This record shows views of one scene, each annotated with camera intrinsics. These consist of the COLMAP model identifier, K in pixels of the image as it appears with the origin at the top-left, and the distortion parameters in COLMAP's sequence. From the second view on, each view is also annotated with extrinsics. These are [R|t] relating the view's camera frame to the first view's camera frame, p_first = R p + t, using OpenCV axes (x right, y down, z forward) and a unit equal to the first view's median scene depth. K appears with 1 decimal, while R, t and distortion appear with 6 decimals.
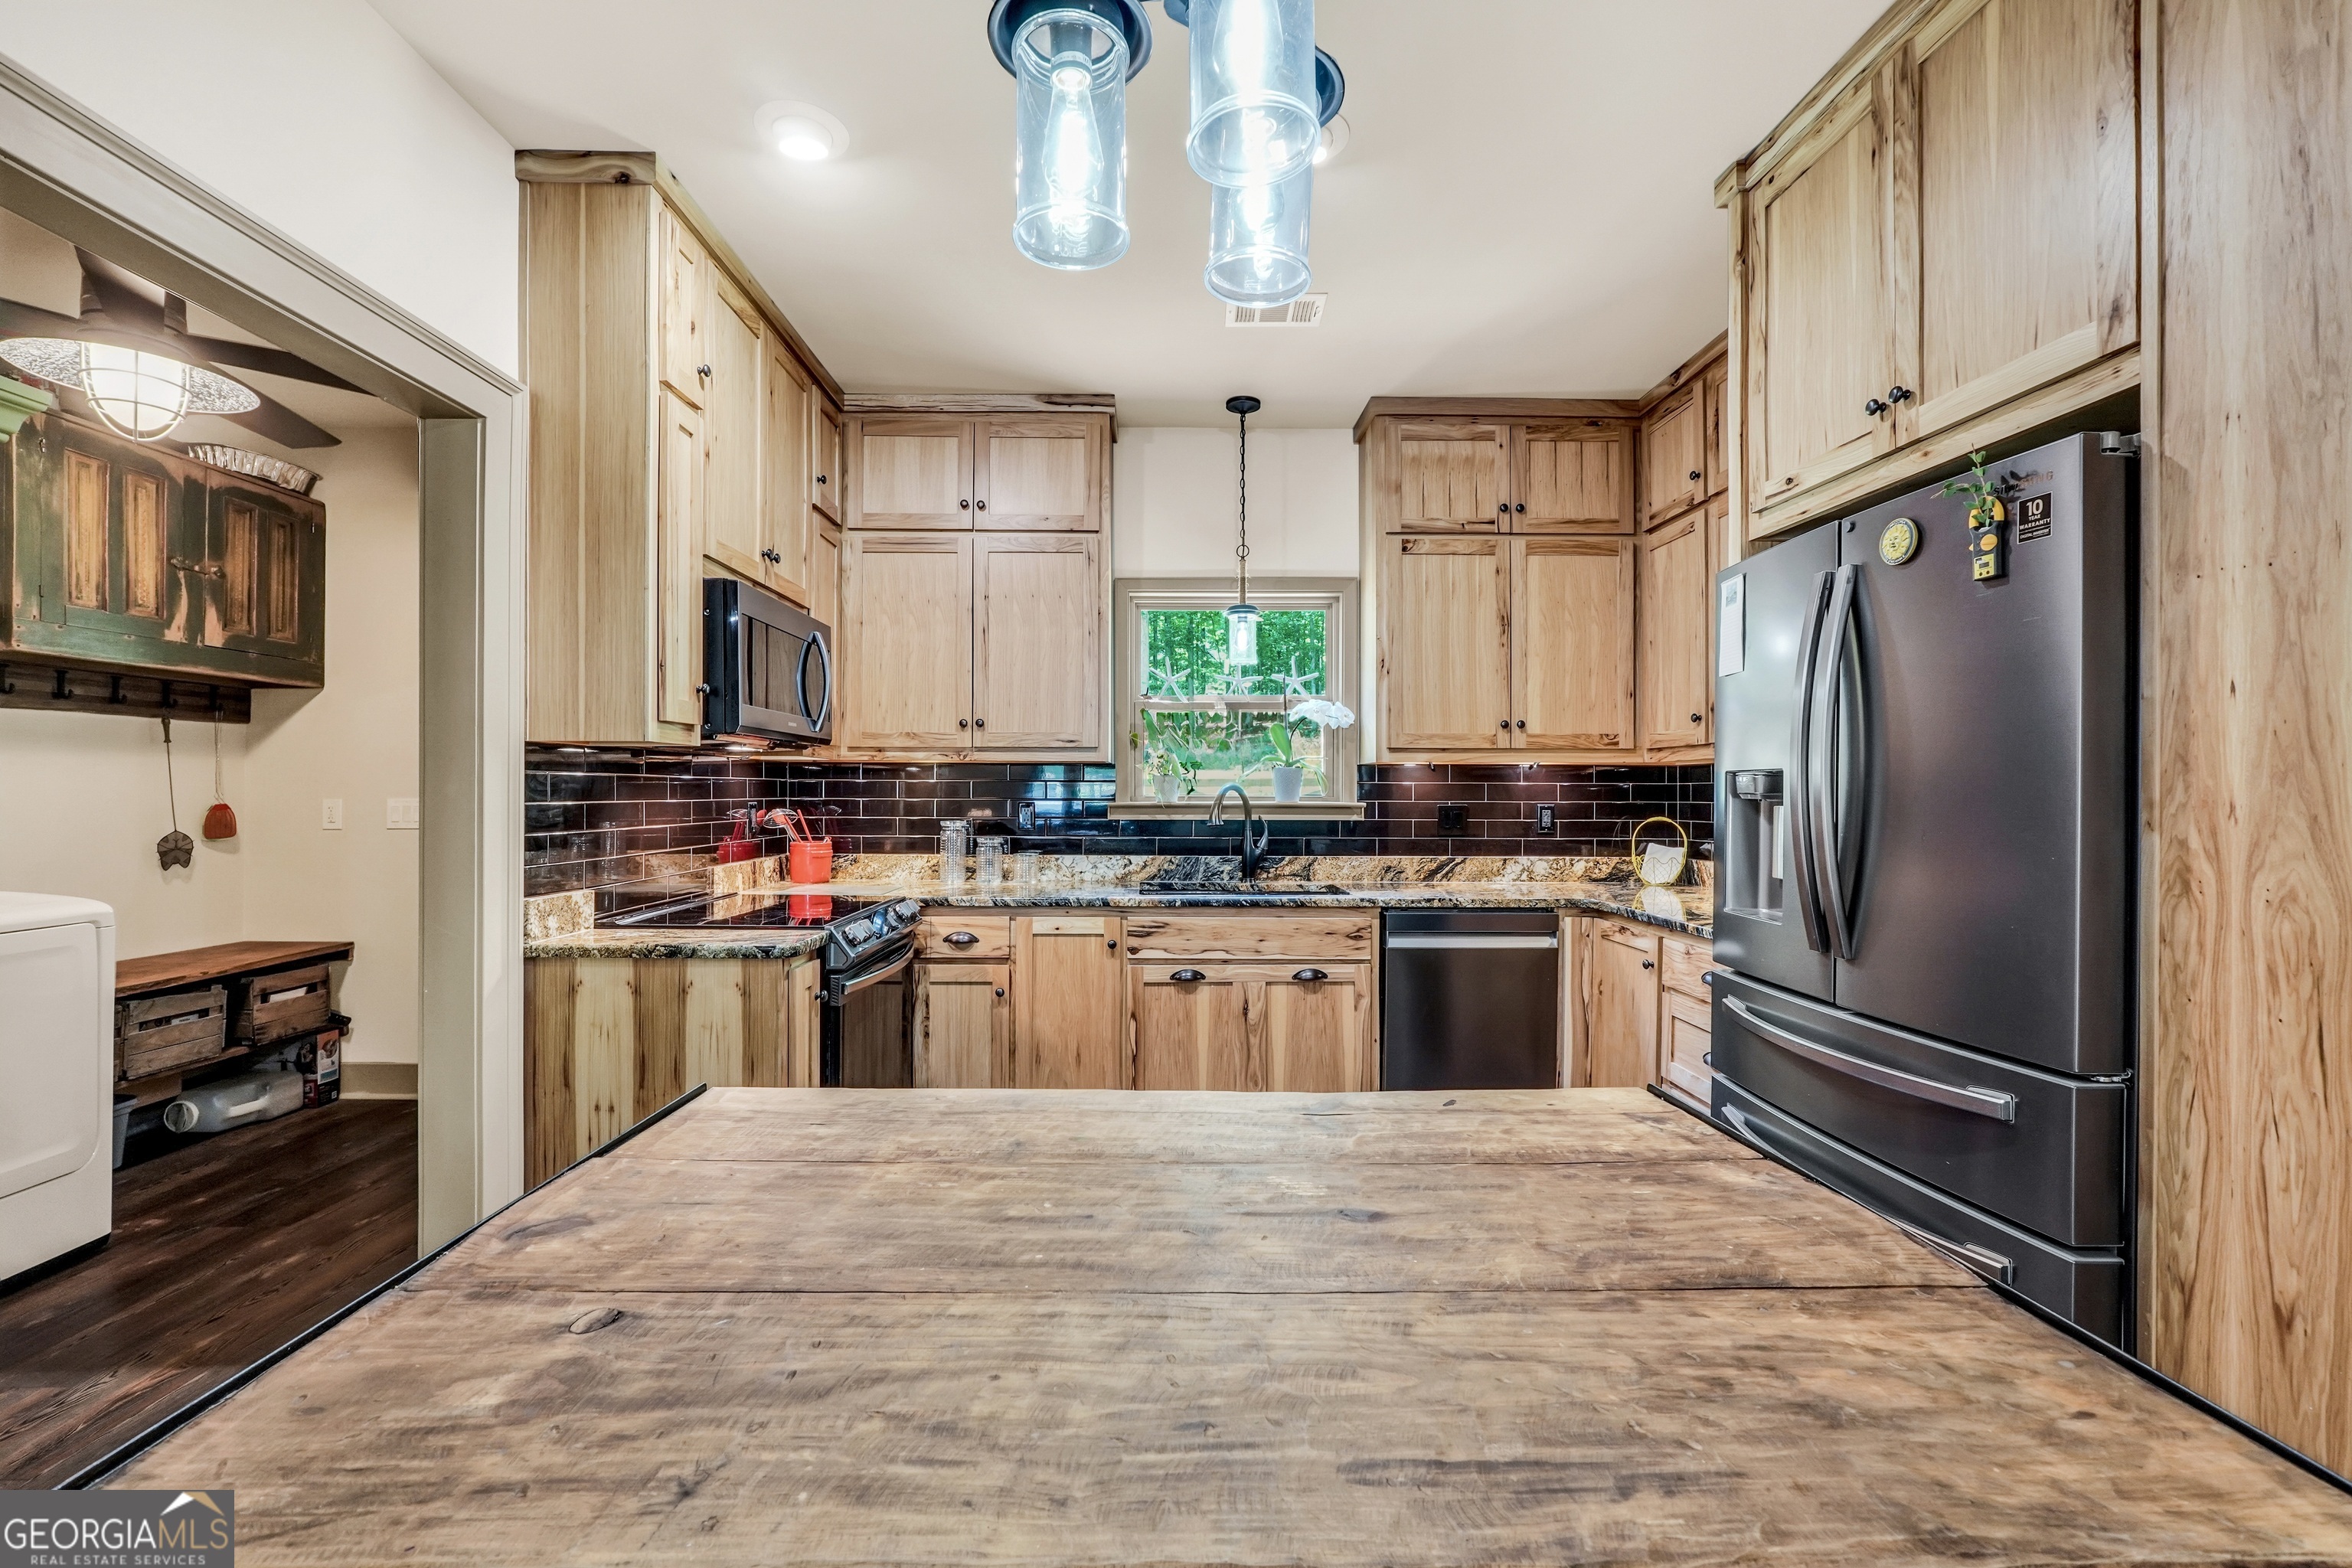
lens RADIAL K [[993.4, 0, 1157.0], [0, 993.4, 788.0], [0, 0, 1]] dist [-0.012732, 0.000230]
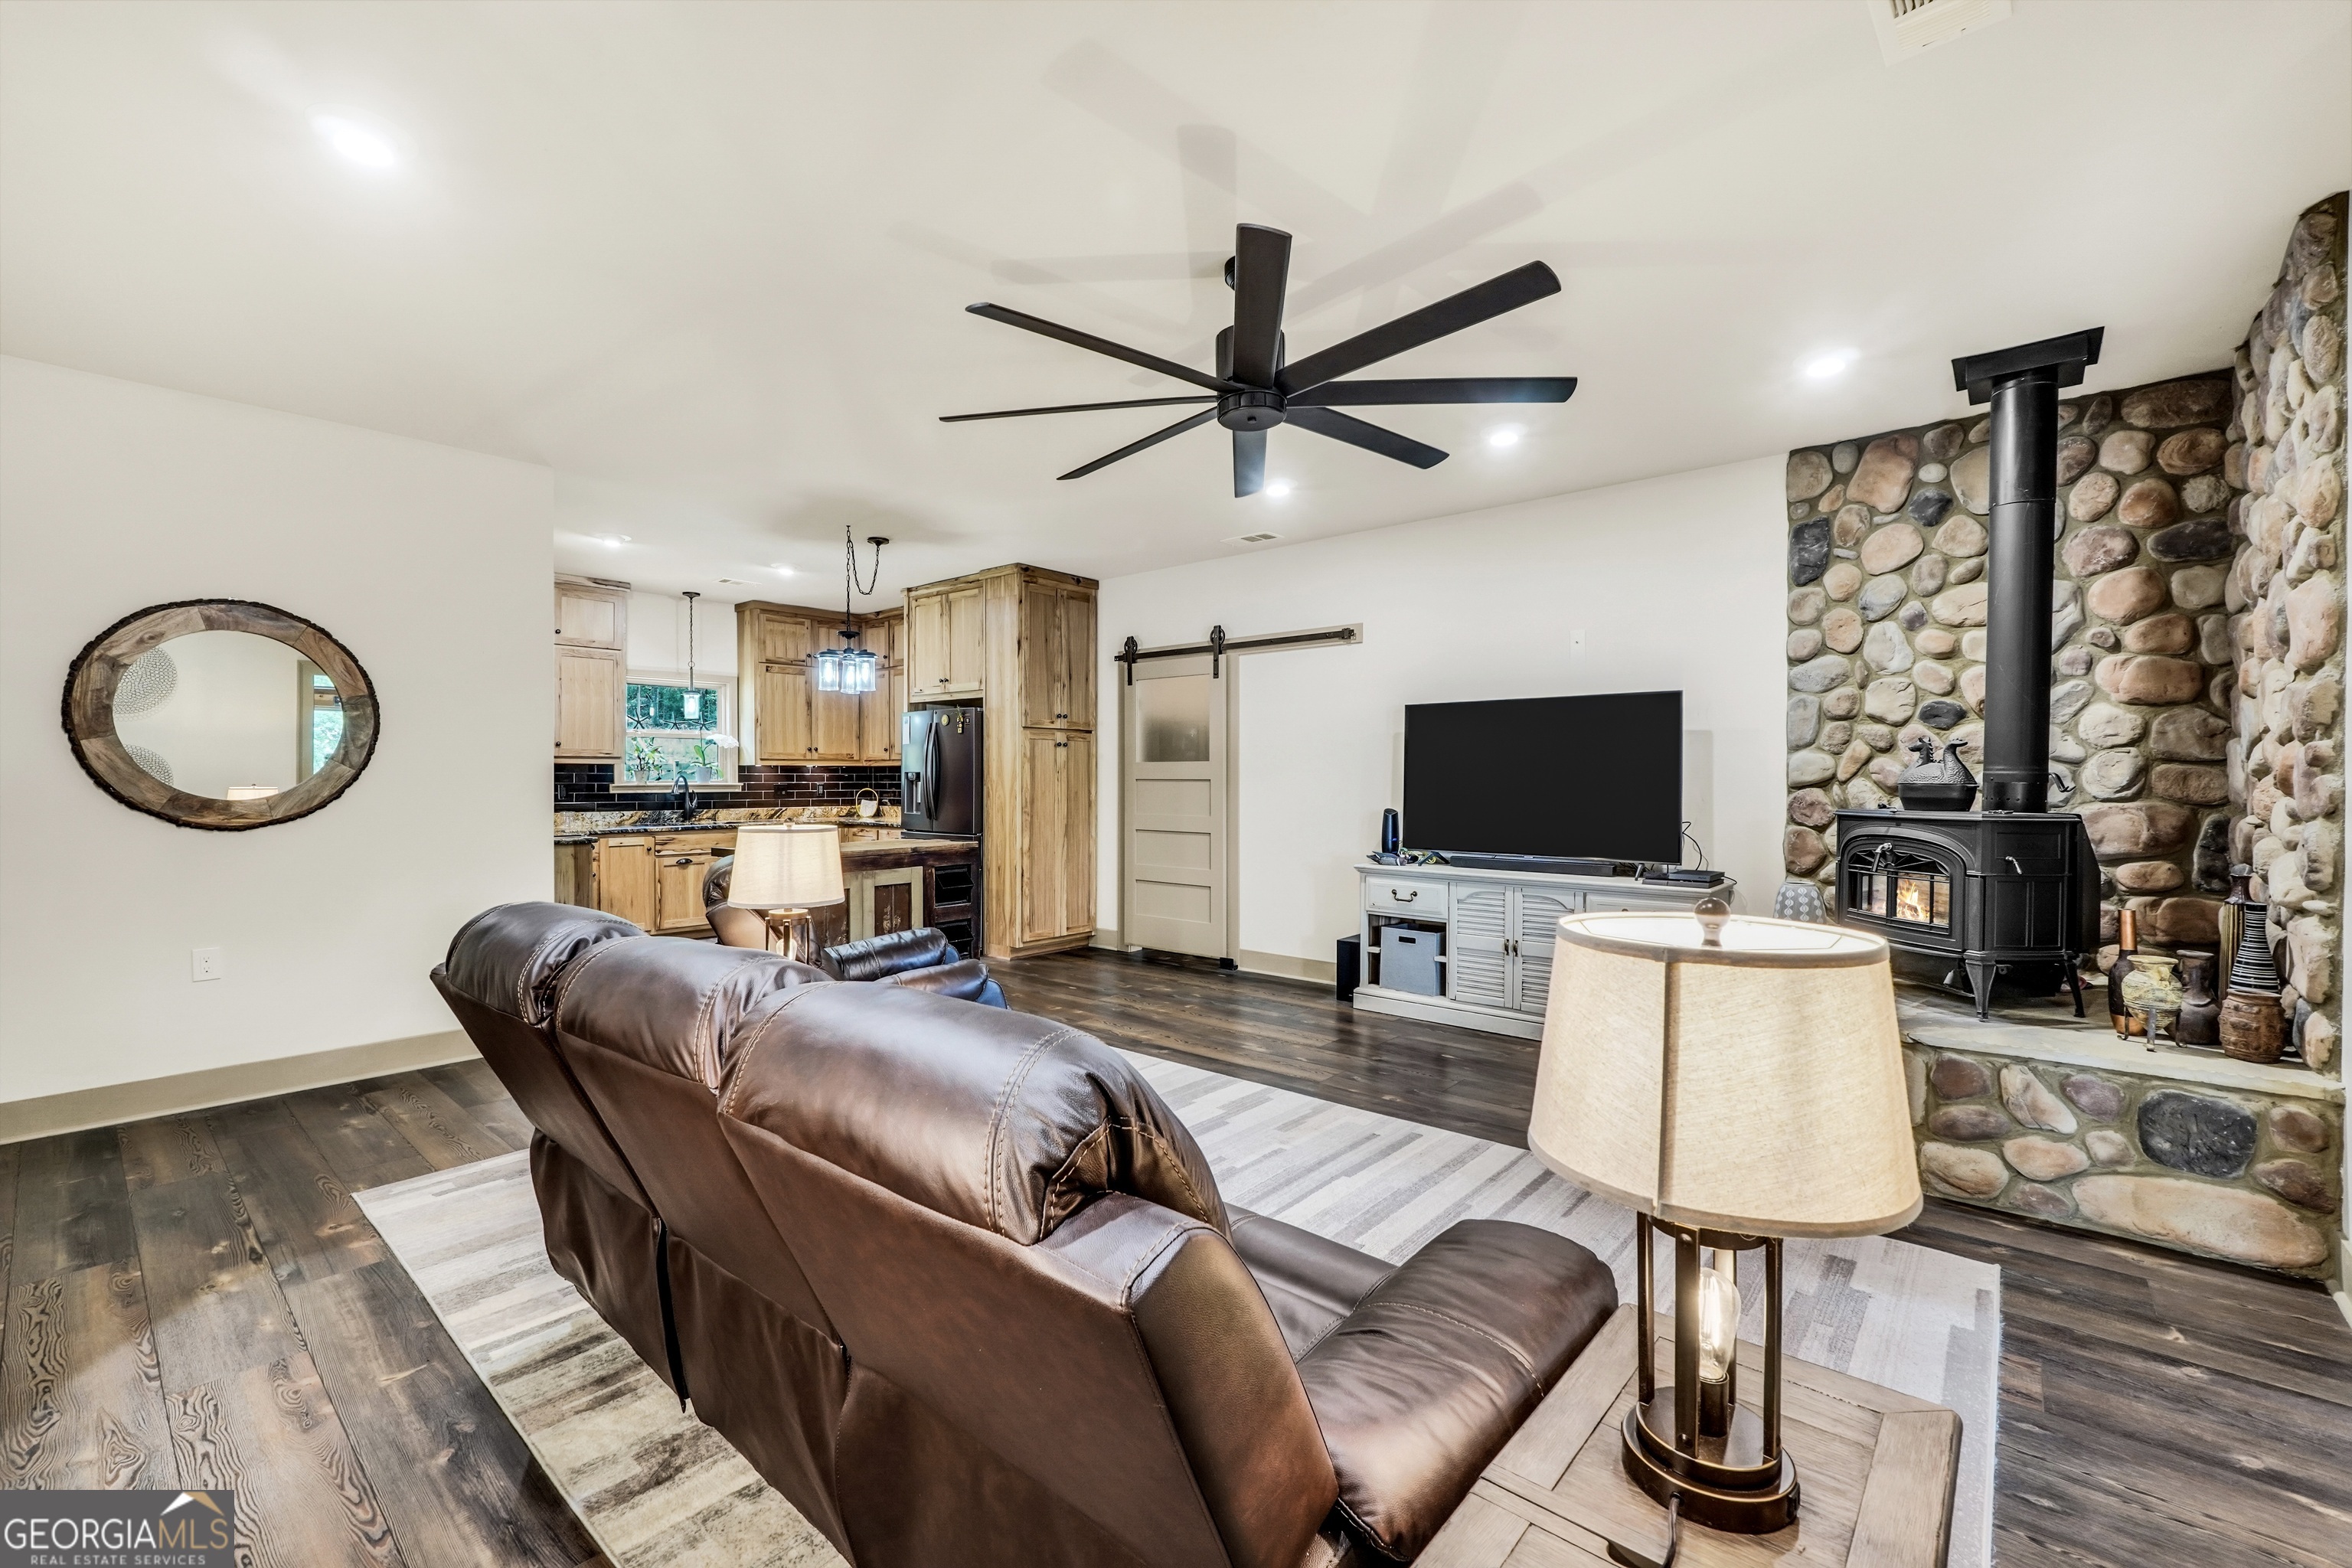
lens RADIAL K [[993.4, 0, 1157.0], [0, 993.4, 788.0], [0, 0, 1]] dist [-0.012732, 0.000230]
pose [[0.671347, -0.009628, 0.741080, -0.819582], [-0.000218, 0.999913, 0.013189, -0.003230], [-0.741143, -0.009016, 0.671287, -1.155359]]
